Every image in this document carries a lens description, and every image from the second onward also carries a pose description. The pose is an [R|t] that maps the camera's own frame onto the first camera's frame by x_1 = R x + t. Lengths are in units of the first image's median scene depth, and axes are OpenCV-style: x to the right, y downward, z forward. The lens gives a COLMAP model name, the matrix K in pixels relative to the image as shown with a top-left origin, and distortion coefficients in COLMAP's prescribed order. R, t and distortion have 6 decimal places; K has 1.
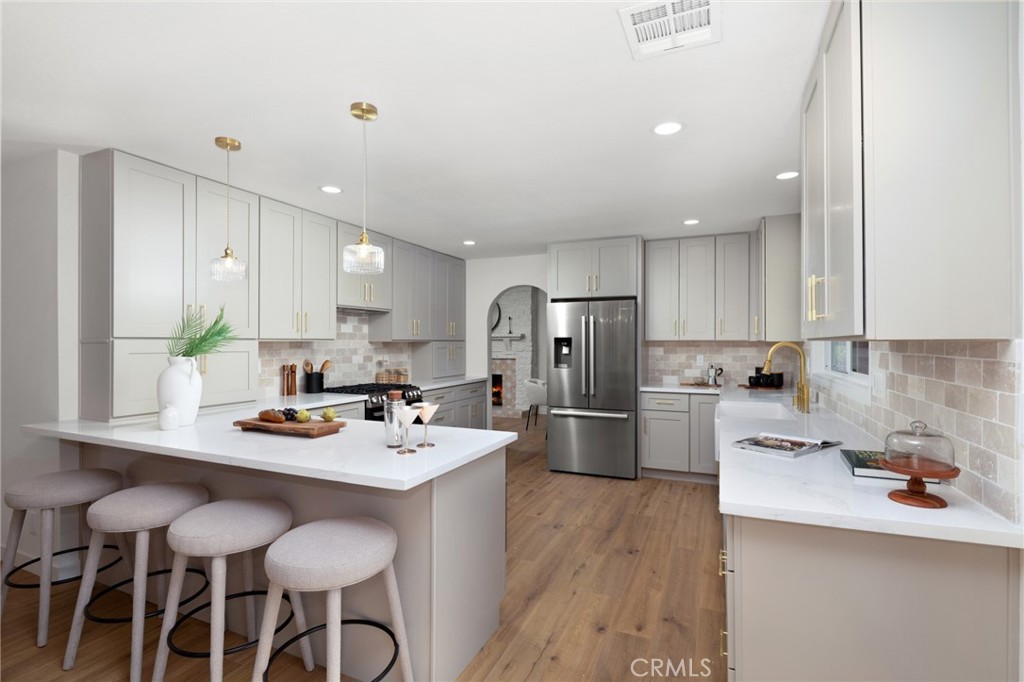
lens RADIAL K [[484.3, 0, 510.8], [0, 484.3, 339.8], [0, 0, 1]] dist [0.000674, 0.000052]
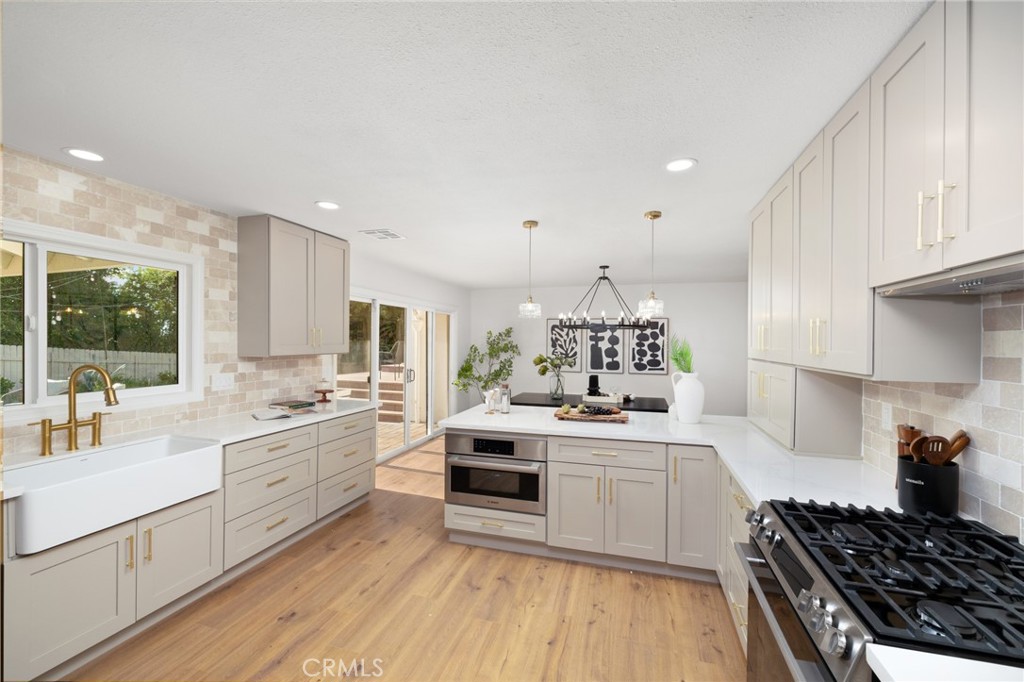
lens RADIAL K [[427.4, 0, 512.4], [0, 427.4, 341.4], [0, 0, 1]] dist [0.009541, 0.000289]
pose [[-0.991642, -0.005974, -0.128879, -0.034718], [-0.005633, 0.999980, -0.003008, -0.038233], [0.128894, -0.002257, -0.991656, 1.862225]]
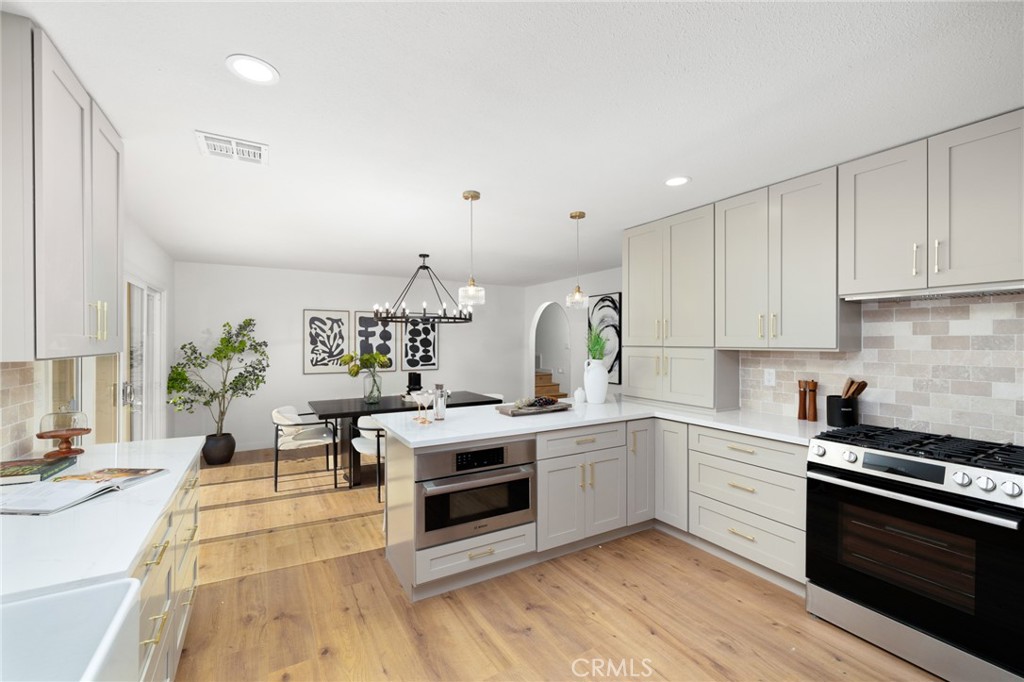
lens RADIAL K [[427.4, 0, 511.7], [0, 427.4, 343.4], [0, 0, 1]] dist [0.009541, 0.000289]
pose [[-0.585406, 0.004937, -0.810725, 0.509609], [0.005632, 0.999982, 0.002024, -0.016421], [0.810720, -0.003381, -0.585424, 1.389013]]
